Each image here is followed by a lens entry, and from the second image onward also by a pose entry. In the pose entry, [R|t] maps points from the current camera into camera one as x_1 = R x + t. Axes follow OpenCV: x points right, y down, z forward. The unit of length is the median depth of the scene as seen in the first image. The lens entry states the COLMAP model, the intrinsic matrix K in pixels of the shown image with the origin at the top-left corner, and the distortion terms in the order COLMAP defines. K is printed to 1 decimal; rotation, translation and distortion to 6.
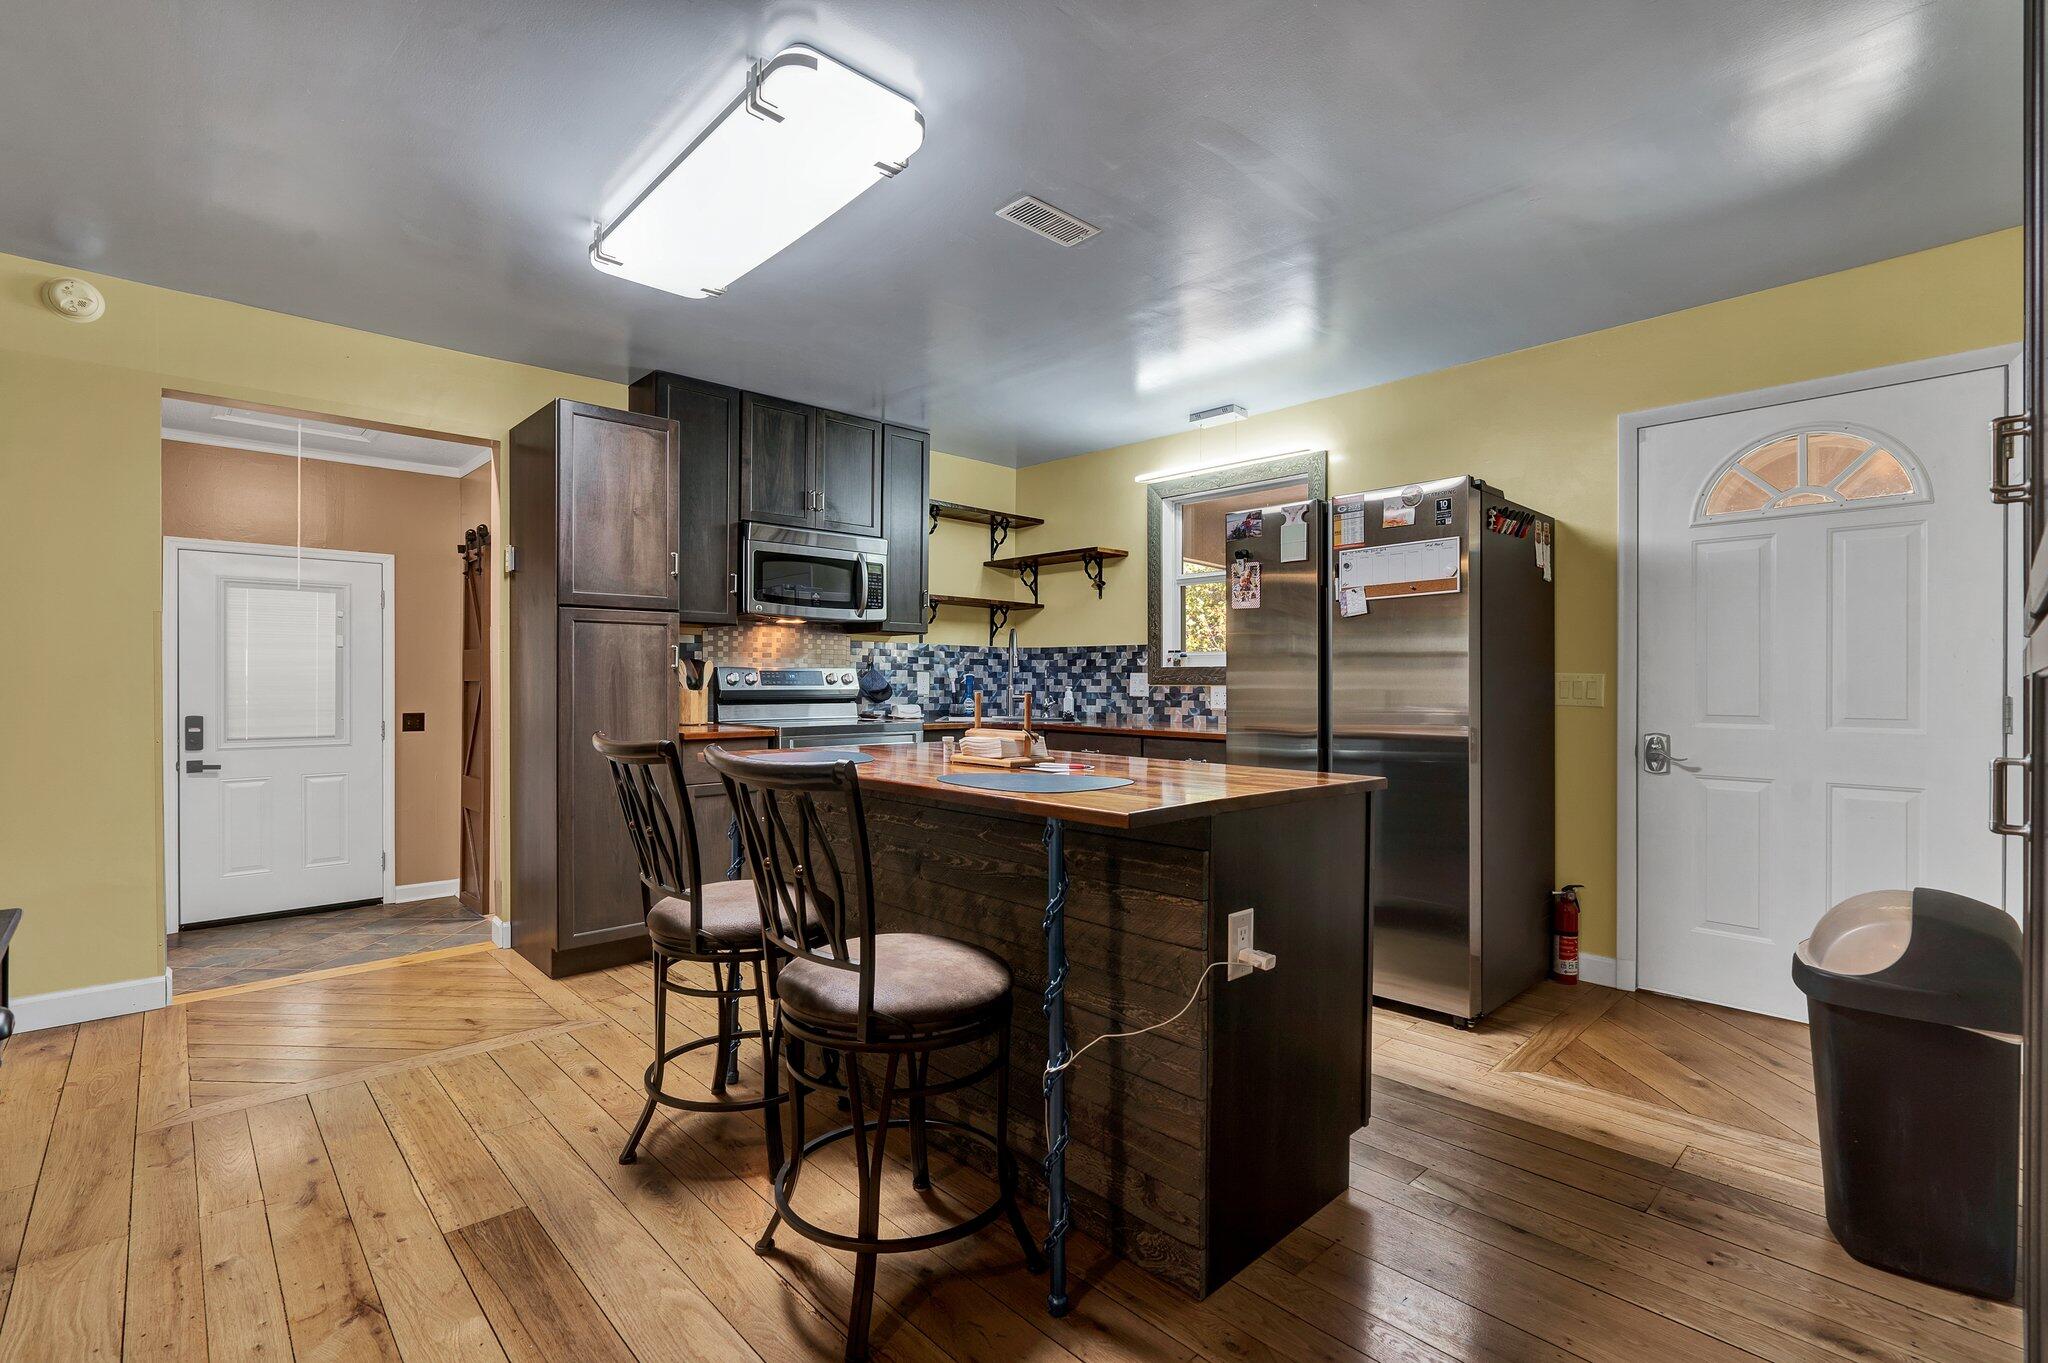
lens RADIAL K [[934.6, 0, 1024.8], [0, 934.6, 682.4], [0, 0, 1]] dist [-0.007704, 0.004015]
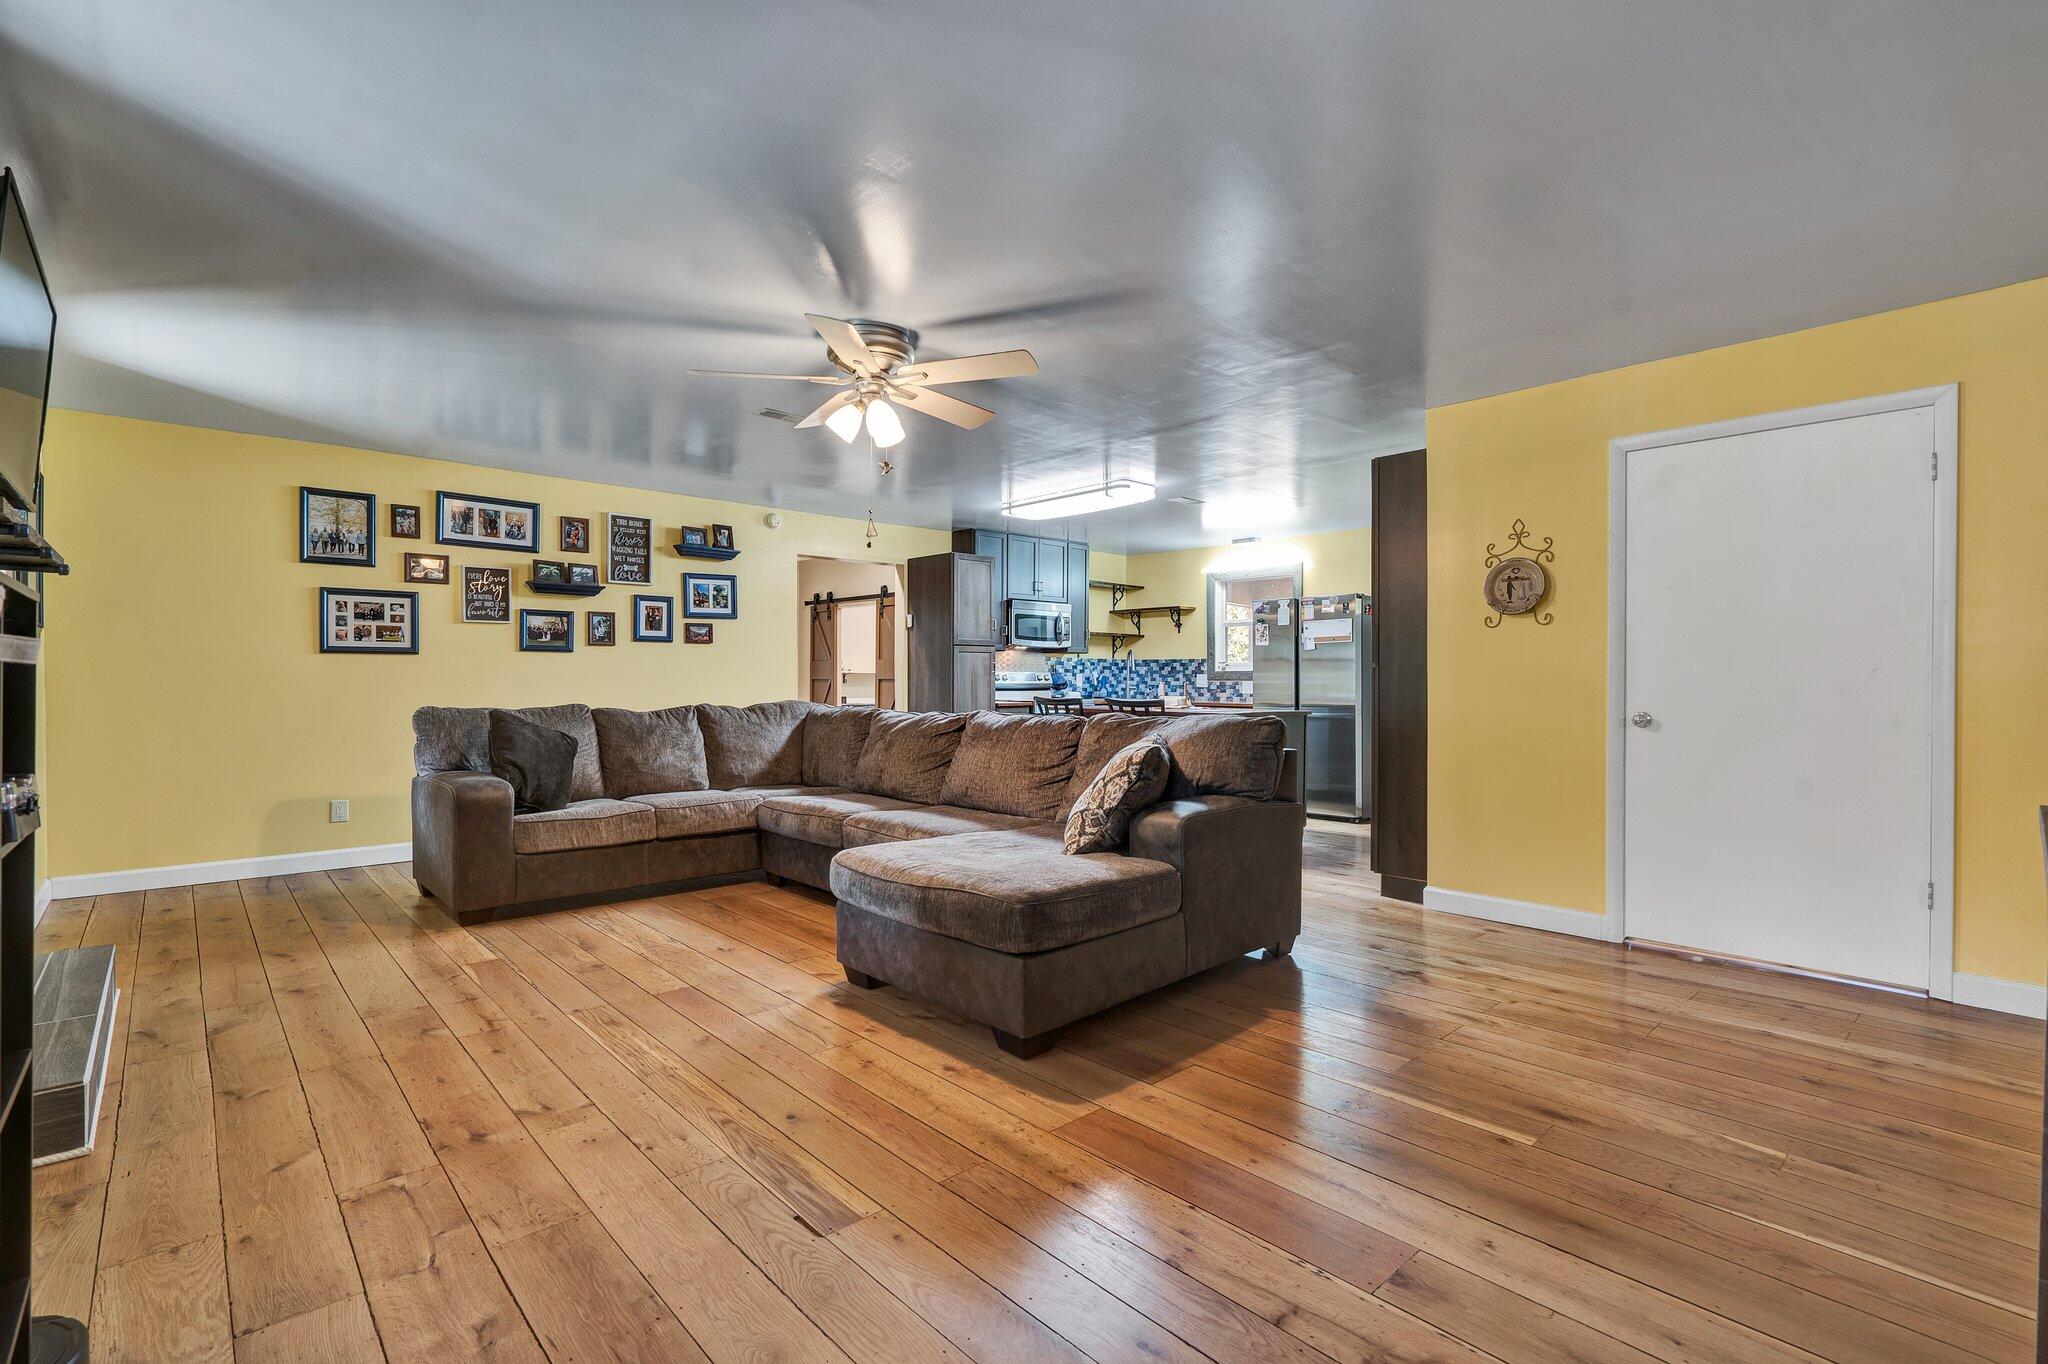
lens RADIAL K [[934.6, 0, 981.7], [0, 934.6, 681.4], [0, 0, 1]] dist [-0.007704, 0.004015]
pose [[0.998692, -0.000567, -0.051117, -0.219697], [0.000602, 1.000000, 0.000661, 0.002505], [0.051117, -0.000691, 0.998692, -0.869989]]
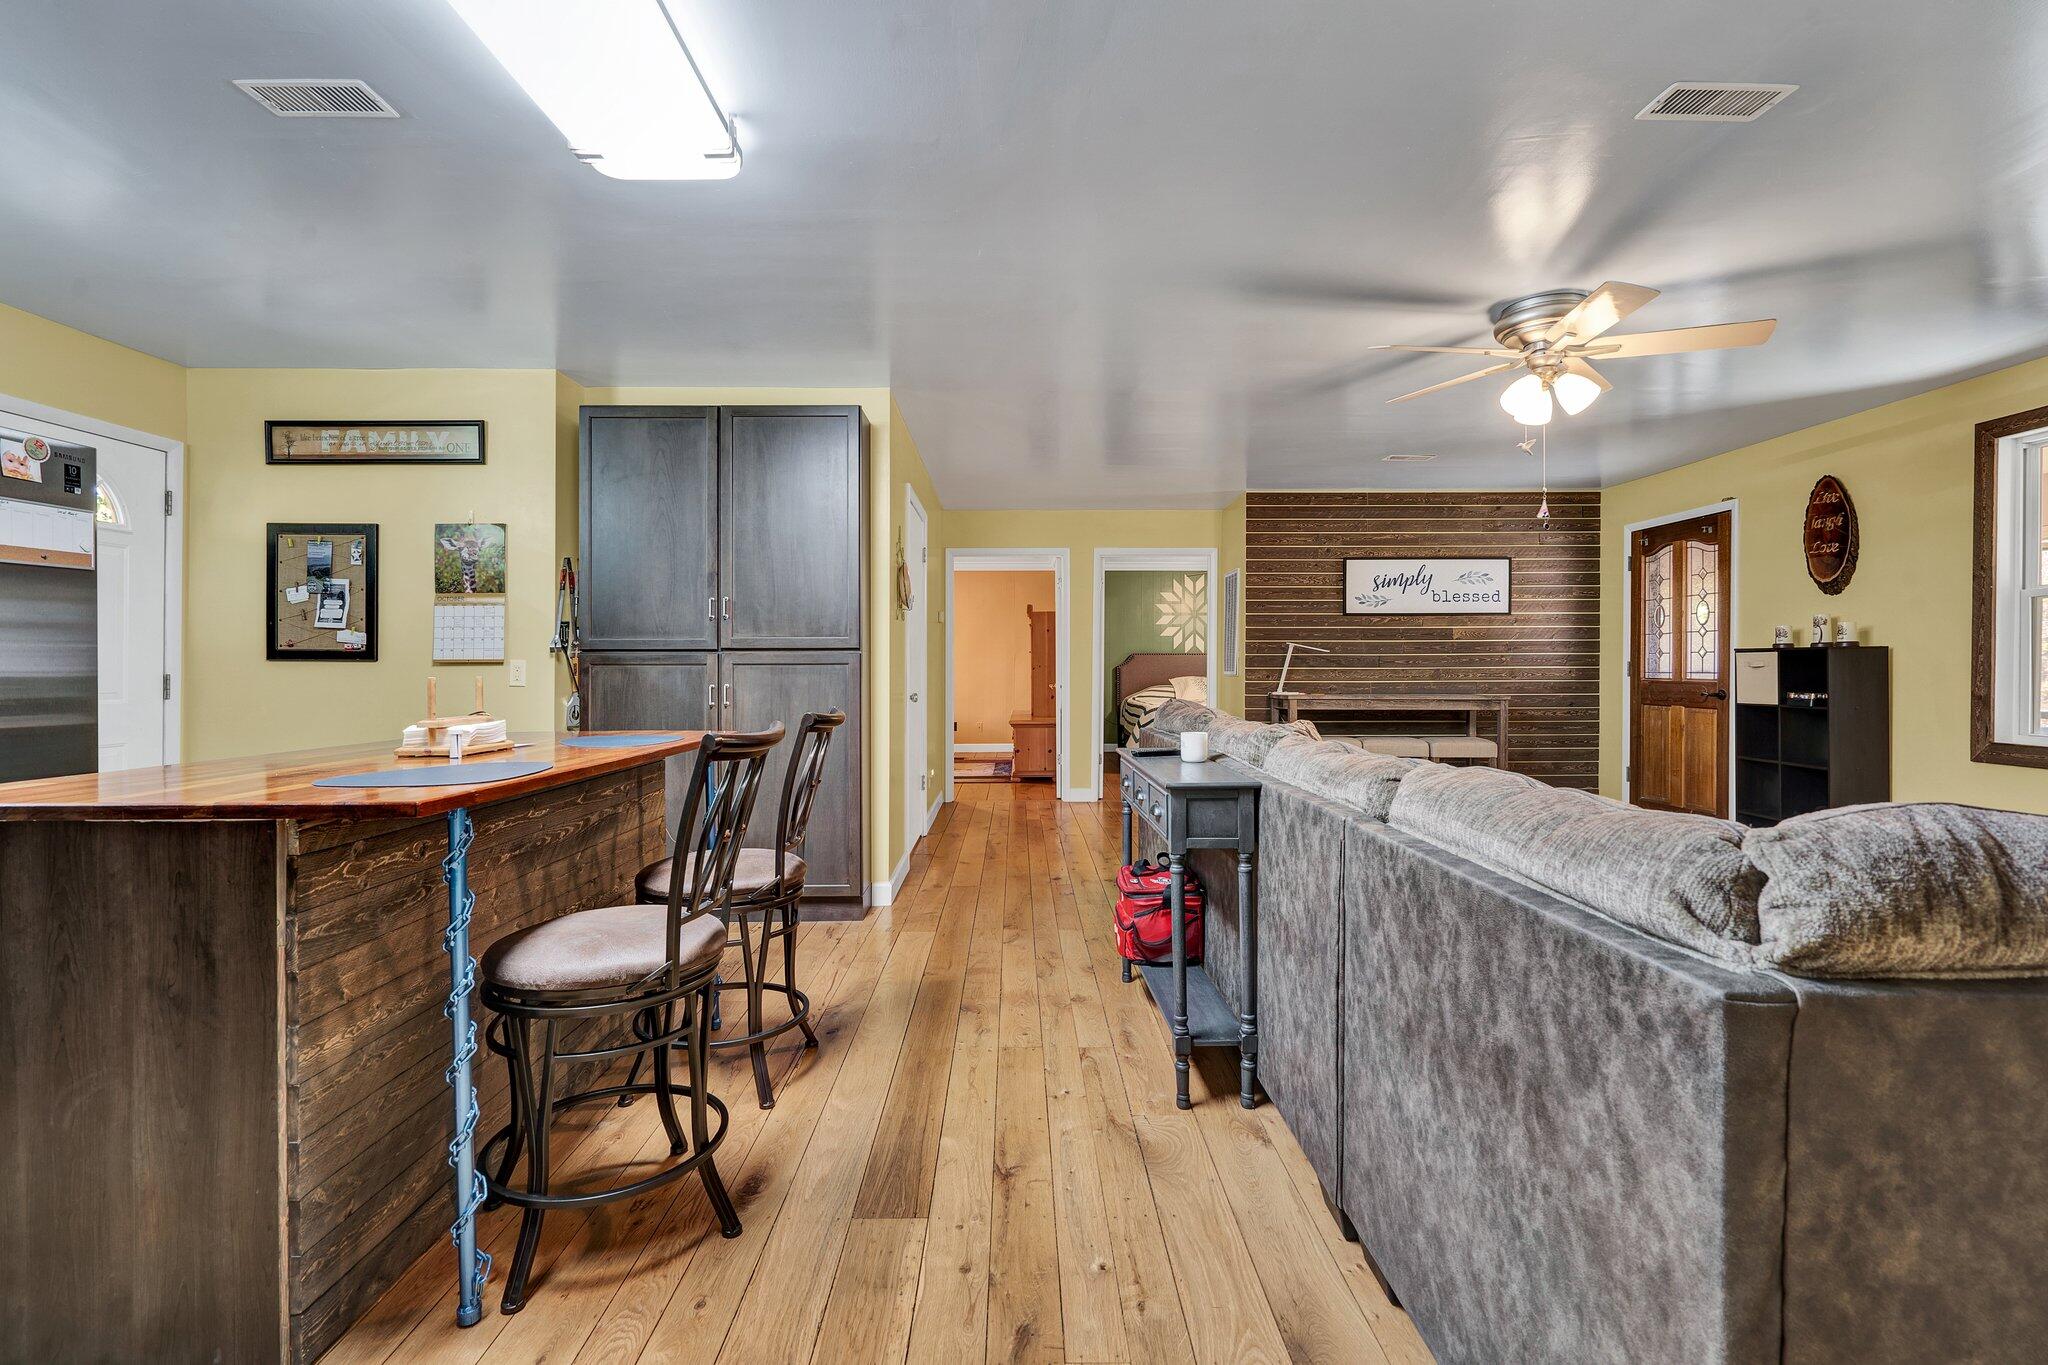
lens RADIAL K [[934.6, 0, 1028.4], [0, 934.6, 670.0], [0, 0, 1]] dist [-0.007704, 0.004015]
pose [[-0.739899, -0.003708, 0.672708, -0.522409], [-0.000480, 0.999987, 0.004984, -0.000068], [-0.672718, 0.003365, -0.739892, 0.632976]]
